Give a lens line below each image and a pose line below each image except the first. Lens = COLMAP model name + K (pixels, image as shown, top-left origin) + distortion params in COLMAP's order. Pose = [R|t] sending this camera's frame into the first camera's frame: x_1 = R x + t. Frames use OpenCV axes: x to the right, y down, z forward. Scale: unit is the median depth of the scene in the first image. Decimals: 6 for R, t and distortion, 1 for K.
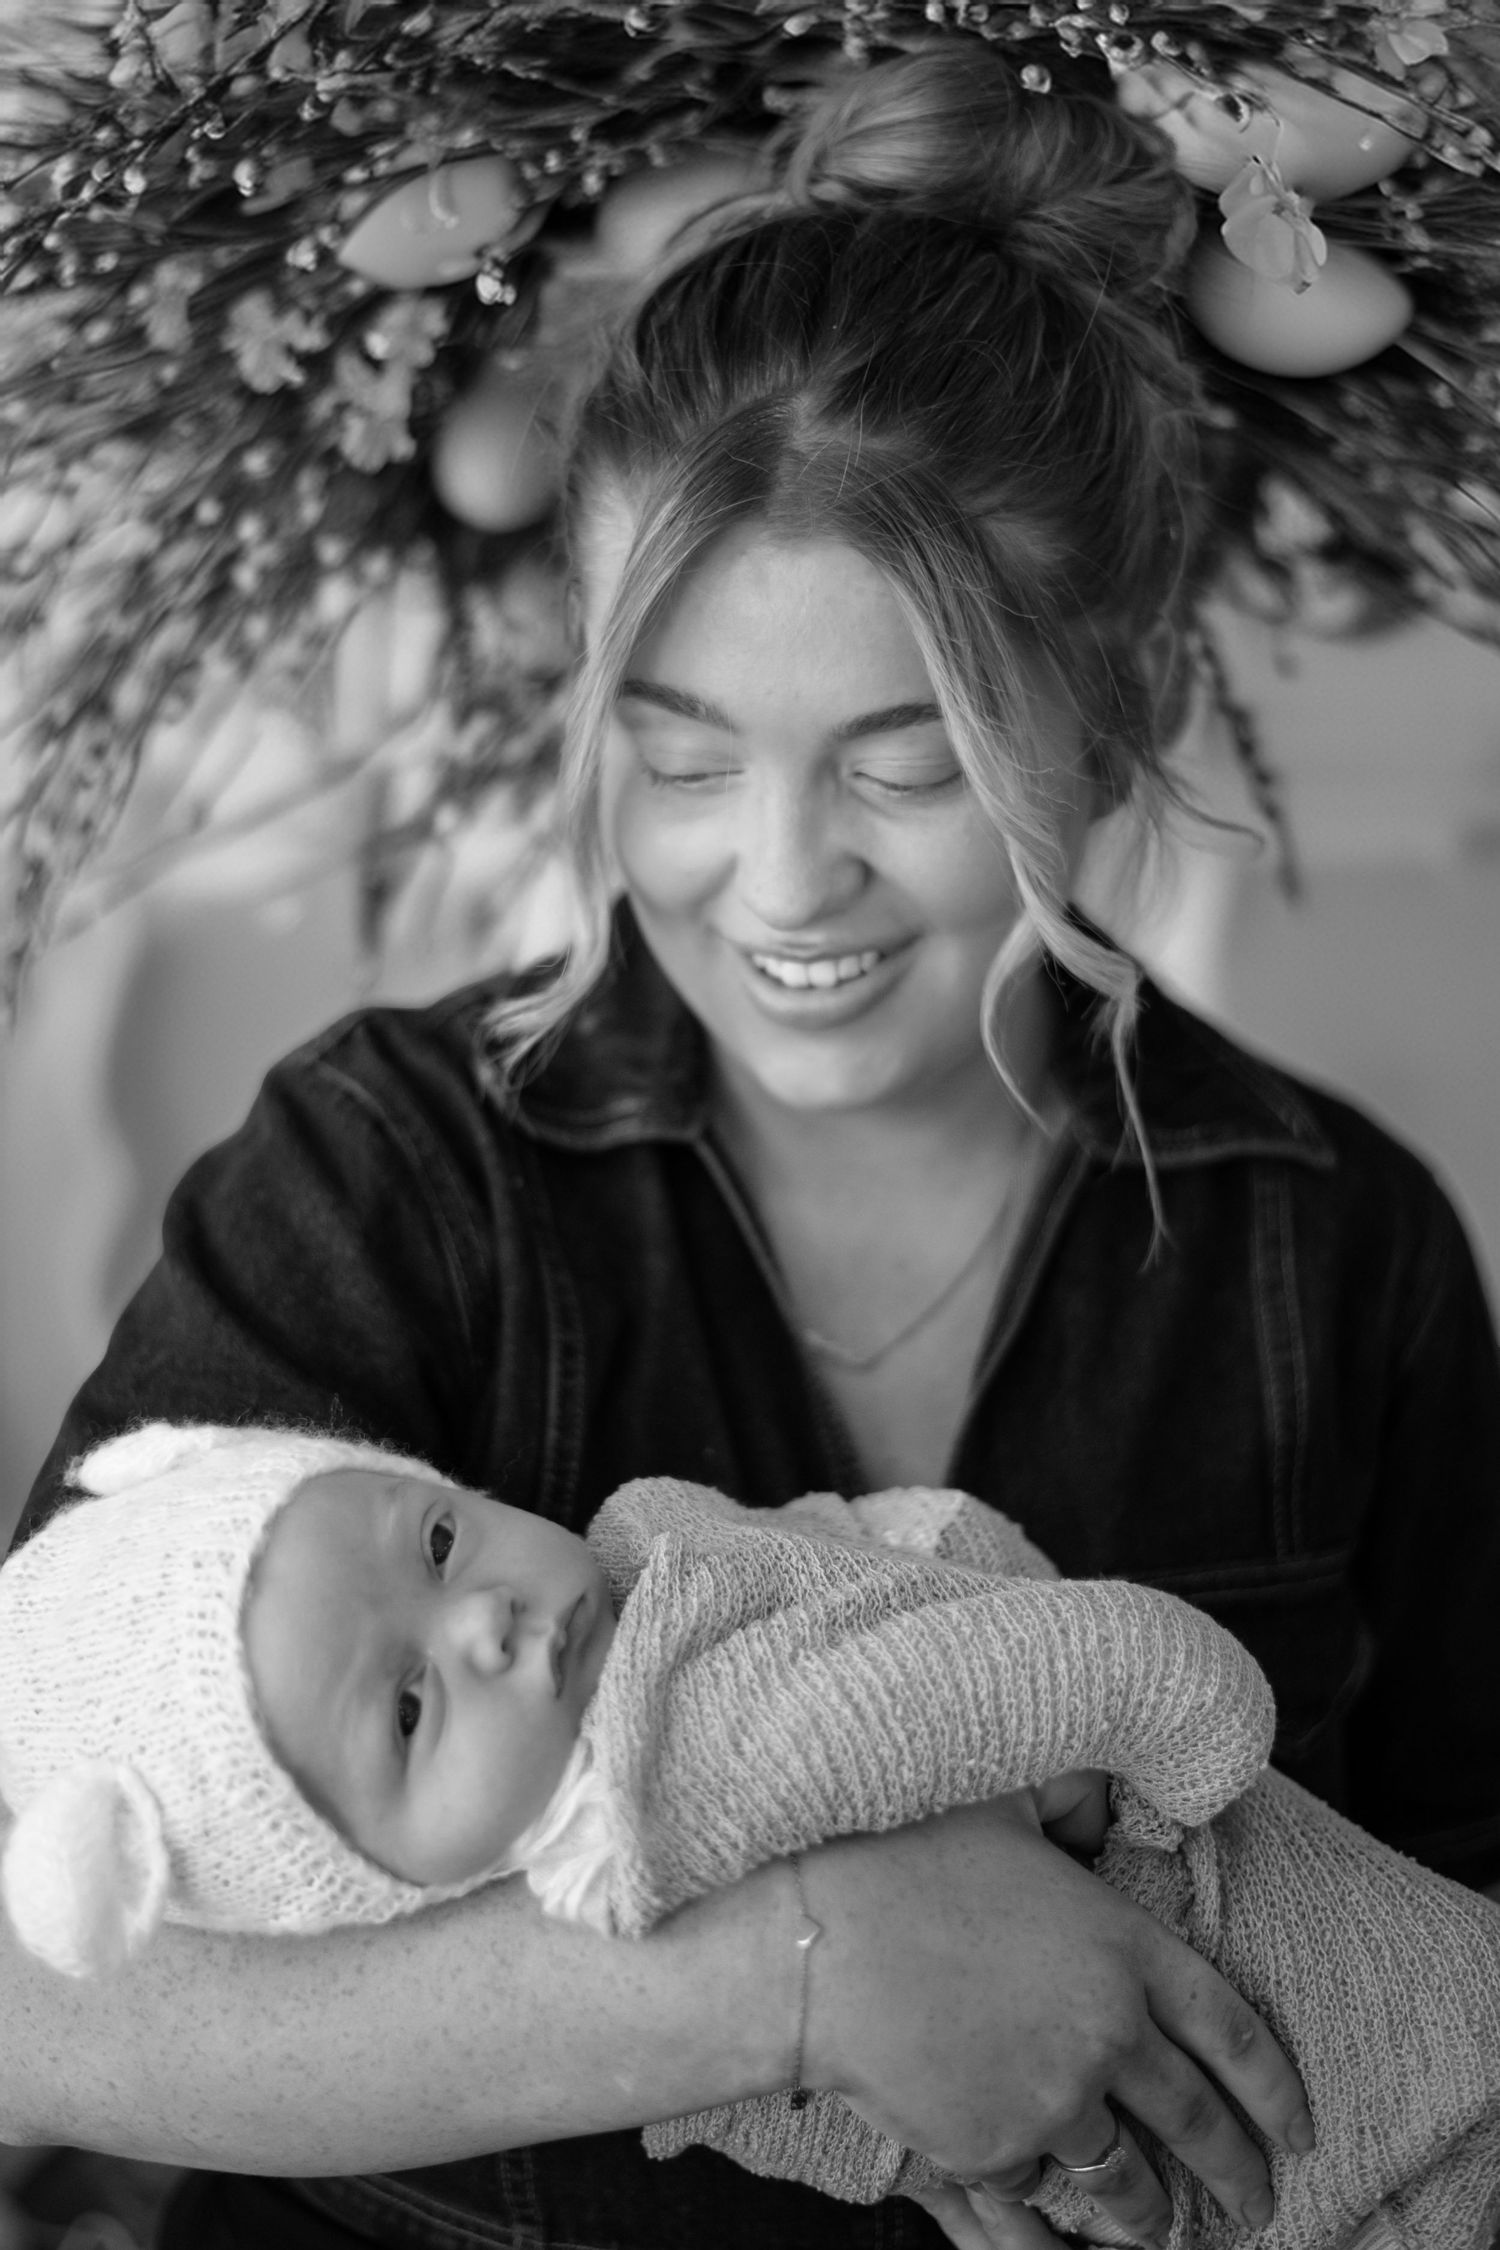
lens RADIAL K [[3402.0, 0, 749.2], [0, 3402.0, 1045.1], [0, 0, 1]] dist [-0.084941, 0.000000]
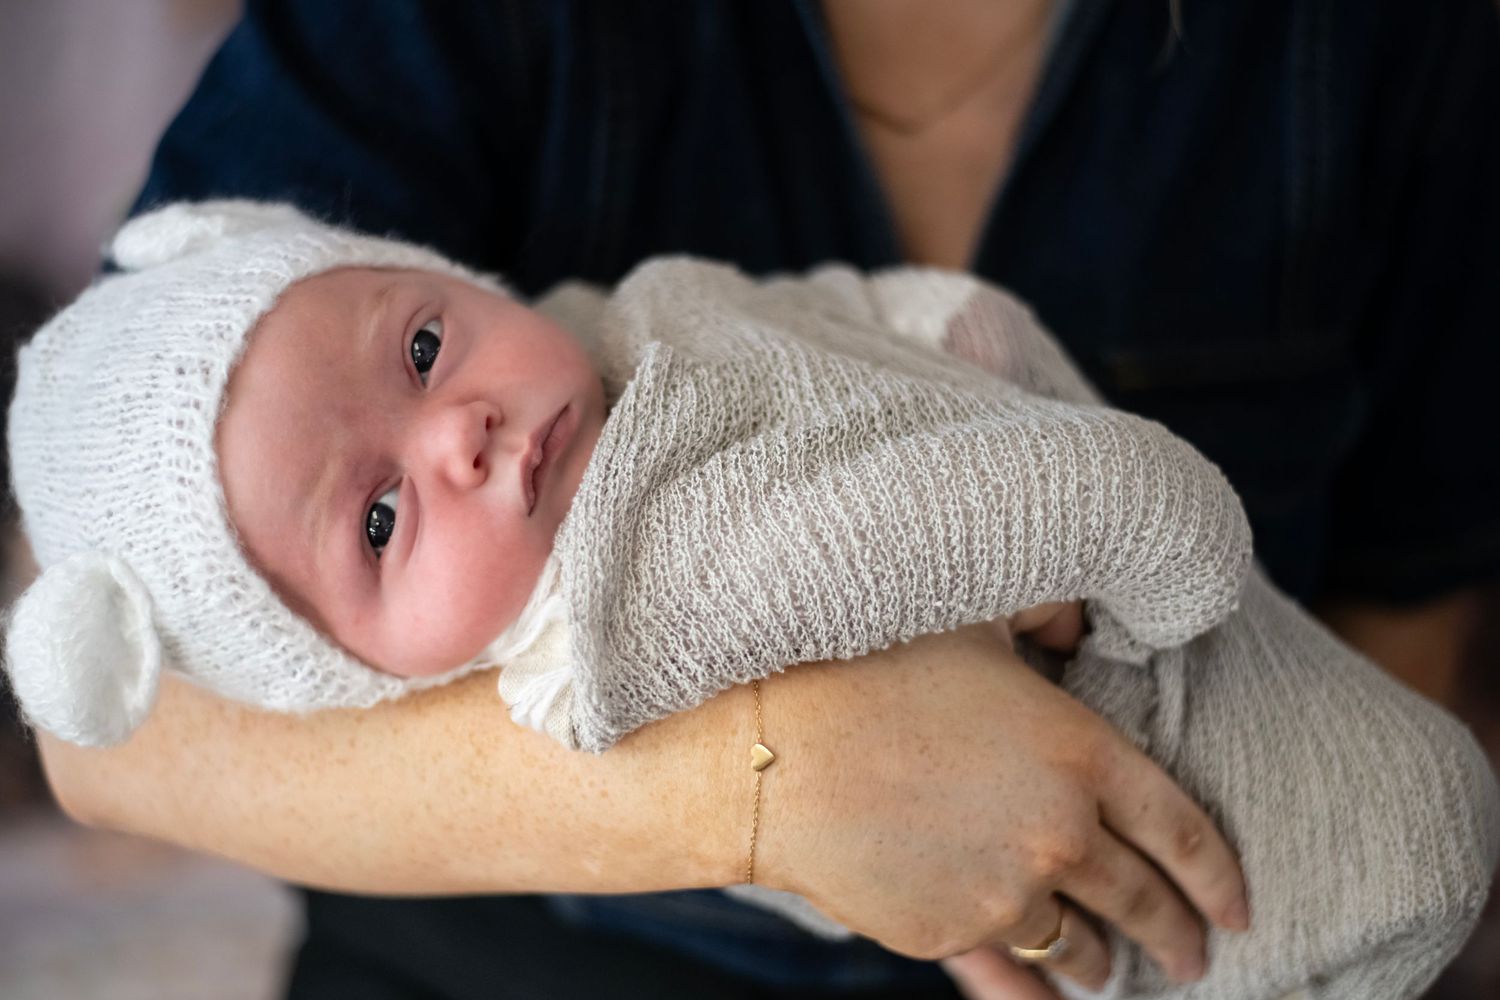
lens RADIAL K [[2268.0, 0, 737.0], [0, 2268.0, 518.8], [0, 0, 1]] dist [-0.084941, 0.000000]
pose [[0.994229, 0.064897, -0.085421, 0.061428], [-0.033135, 0.943102, 0.330849, -0.032141], [0.102032, -0.326109, 0.939810, 0.366904]]
